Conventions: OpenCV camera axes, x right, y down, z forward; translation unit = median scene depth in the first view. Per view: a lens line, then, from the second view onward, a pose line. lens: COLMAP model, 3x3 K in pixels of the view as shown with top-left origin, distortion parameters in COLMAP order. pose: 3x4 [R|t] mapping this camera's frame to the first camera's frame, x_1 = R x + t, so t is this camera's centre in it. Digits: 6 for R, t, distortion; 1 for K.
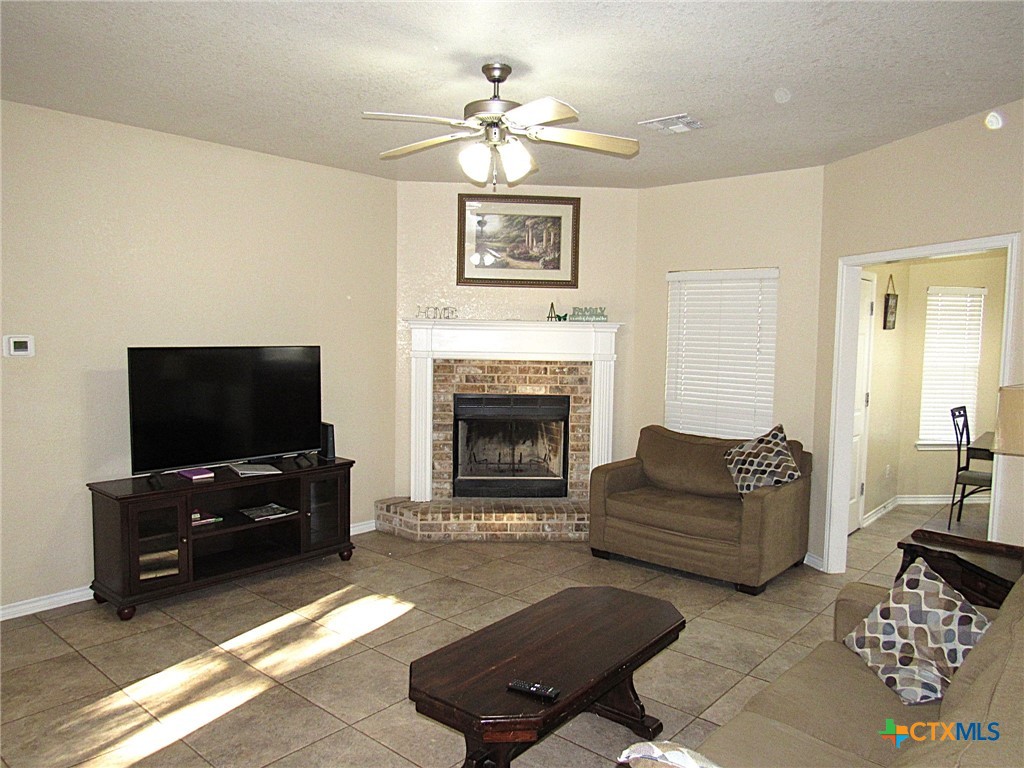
lens RADIAL K [[730.6, 0, 513.4], [0, 730.6, 385.1], [0, 0, 1]] dist [-0.030805, 0.005644]
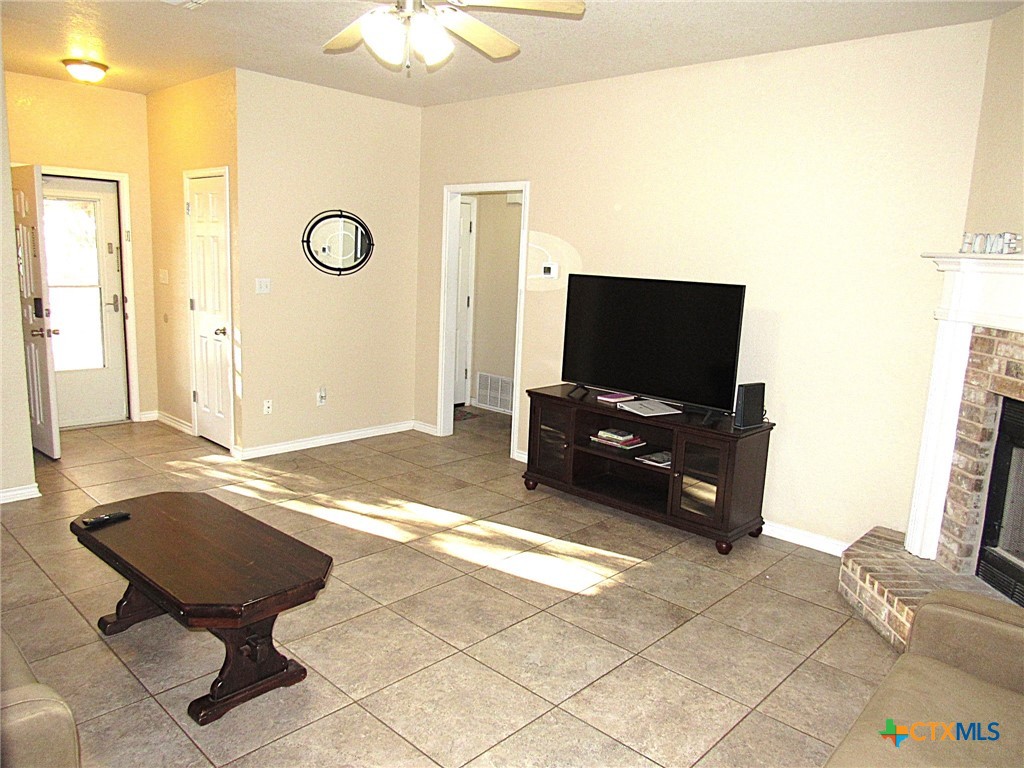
lens RADIAL K [[730.6, 0, 513.4], [0, 730.6, 385.1], [0, 0, 1]] dist [-0.030805, 0.005644]
pose [[-0.040856, 0.157071, -0.986742, 0.601600], [-0.120821, 0.979543, 0.160928, -0.047903], [0.991833, 0.125794, -0.021042, 0.845461]]
